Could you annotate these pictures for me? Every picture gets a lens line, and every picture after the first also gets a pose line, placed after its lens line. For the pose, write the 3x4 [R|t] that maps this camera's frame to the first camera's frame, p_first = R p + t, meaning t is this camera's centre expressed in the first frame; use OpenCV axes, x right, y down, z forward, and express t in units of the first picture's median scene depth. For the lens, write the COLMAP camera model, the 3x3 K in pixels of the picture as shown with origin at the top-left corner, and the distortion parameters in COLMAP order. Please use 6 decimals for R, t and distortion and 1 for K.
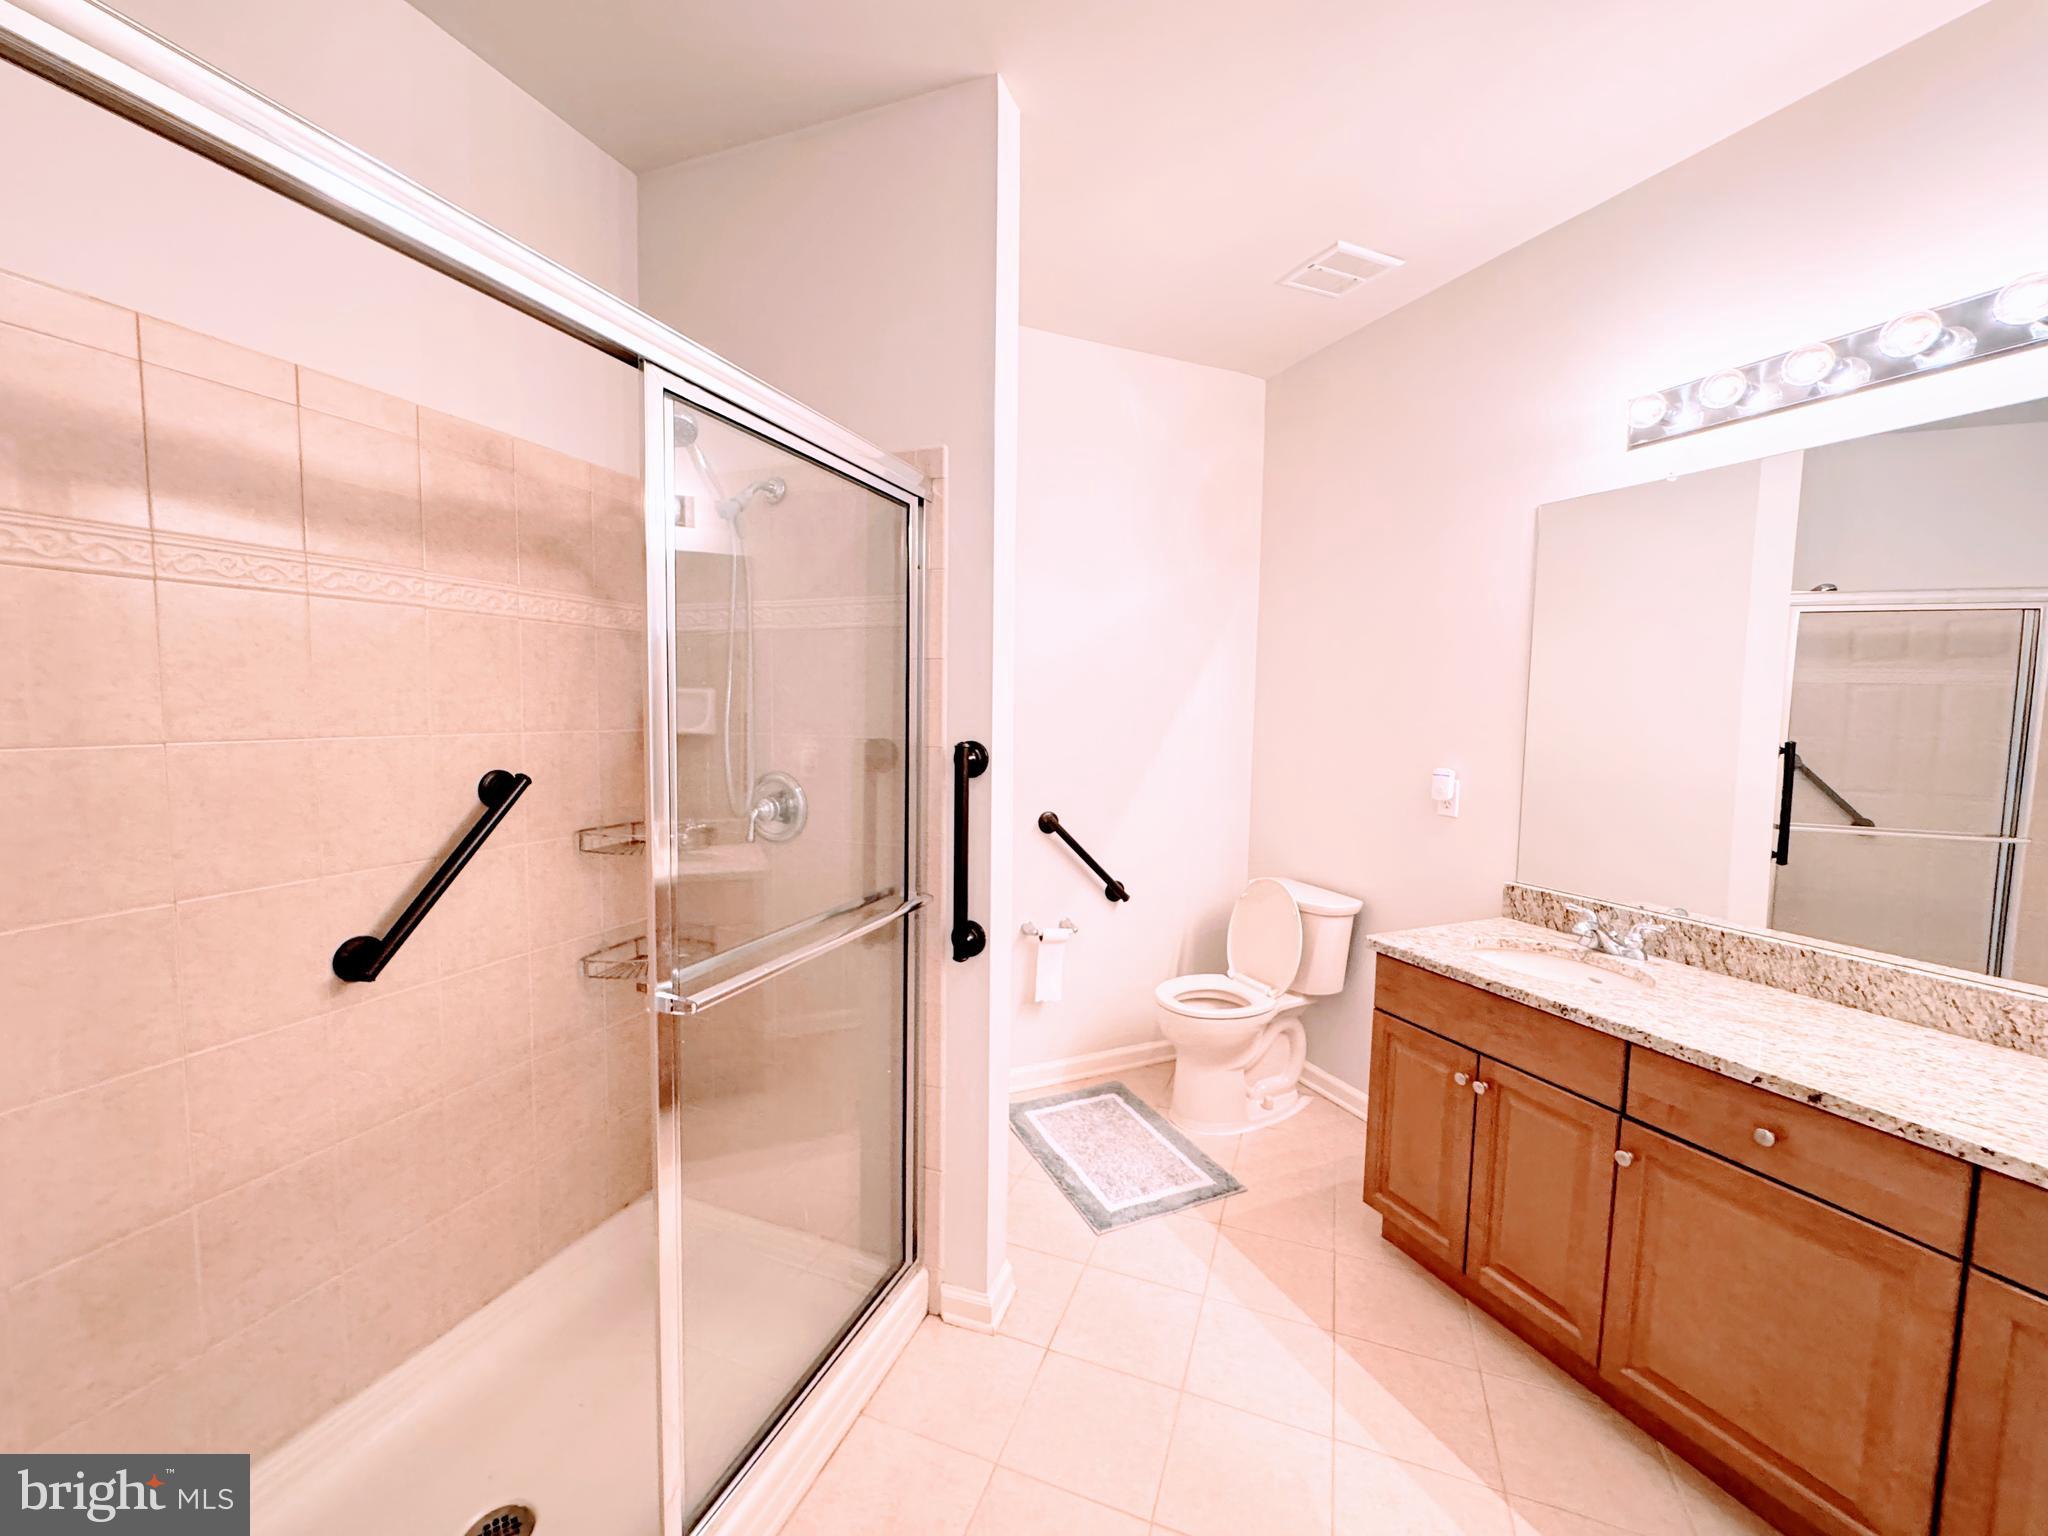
lens RADIAL K [[820.6, 0, 1020.0], [0, 820.6, 761.0], [0, 0, 1]] dist [-0.000063, 0.000106]
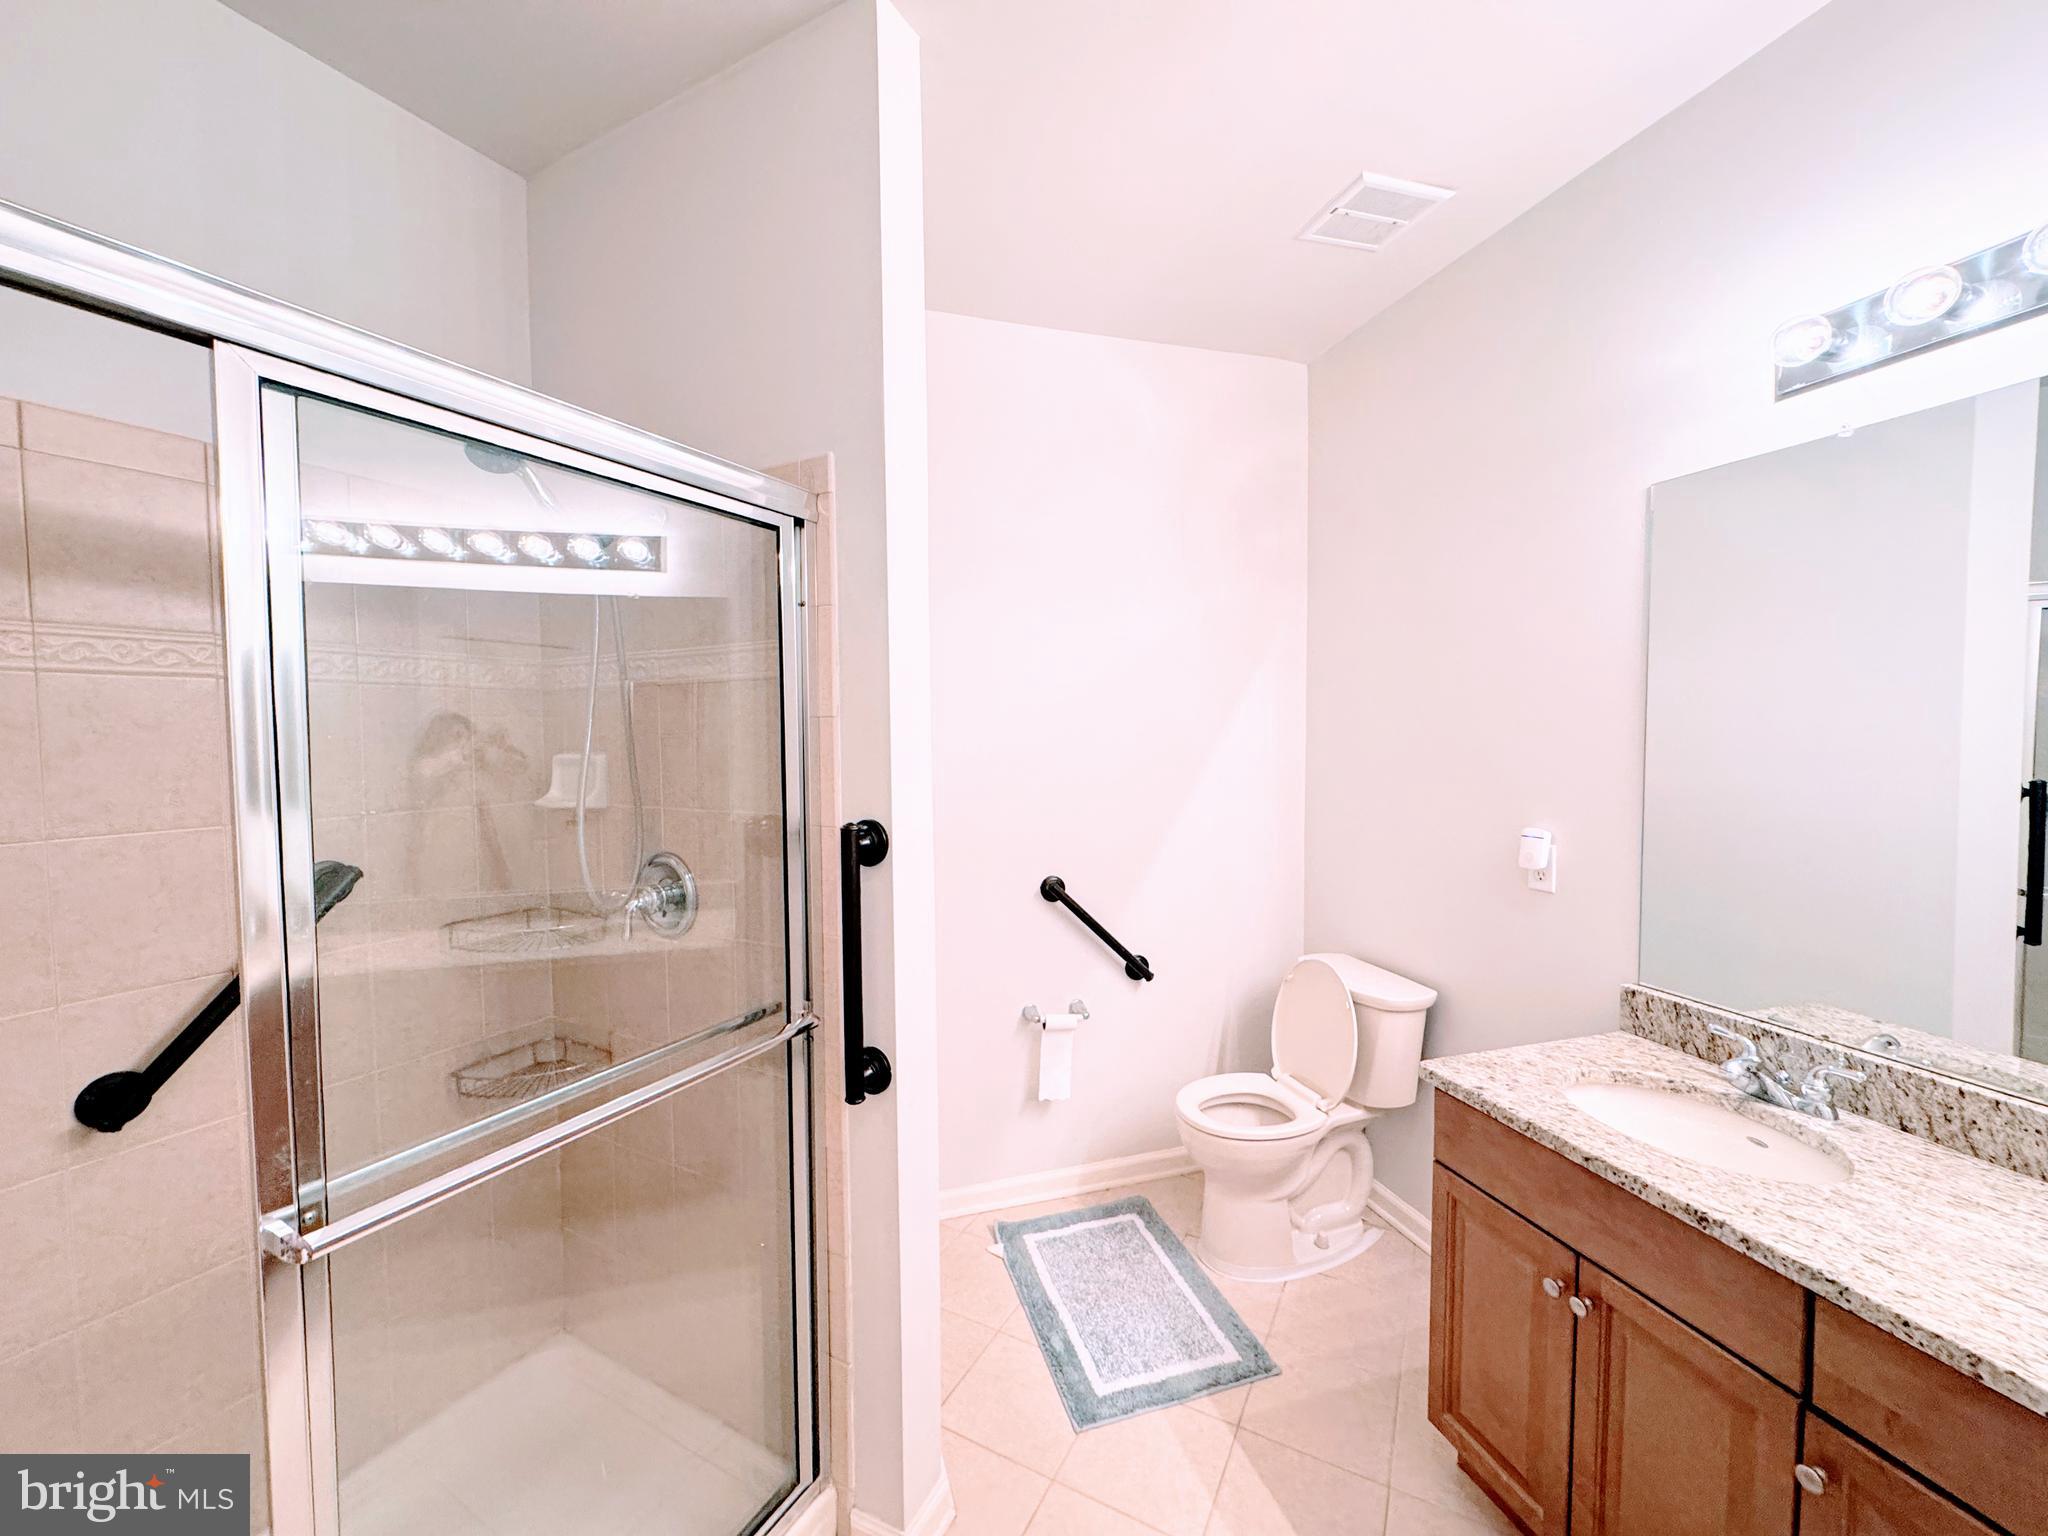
lens RADIAL K [[817.9, 0, 1019.9], [0, 817.9, 762.6], [0, 0, 1]] dist [-0.001056, 0.000170]
pose [[0.991763, -0.018885, -0.126688, 0.166277], [0.015070, 0.999406, -0.031006, -0.047253], [0.127198, 0.028842, 0.991458, 0.211818]]
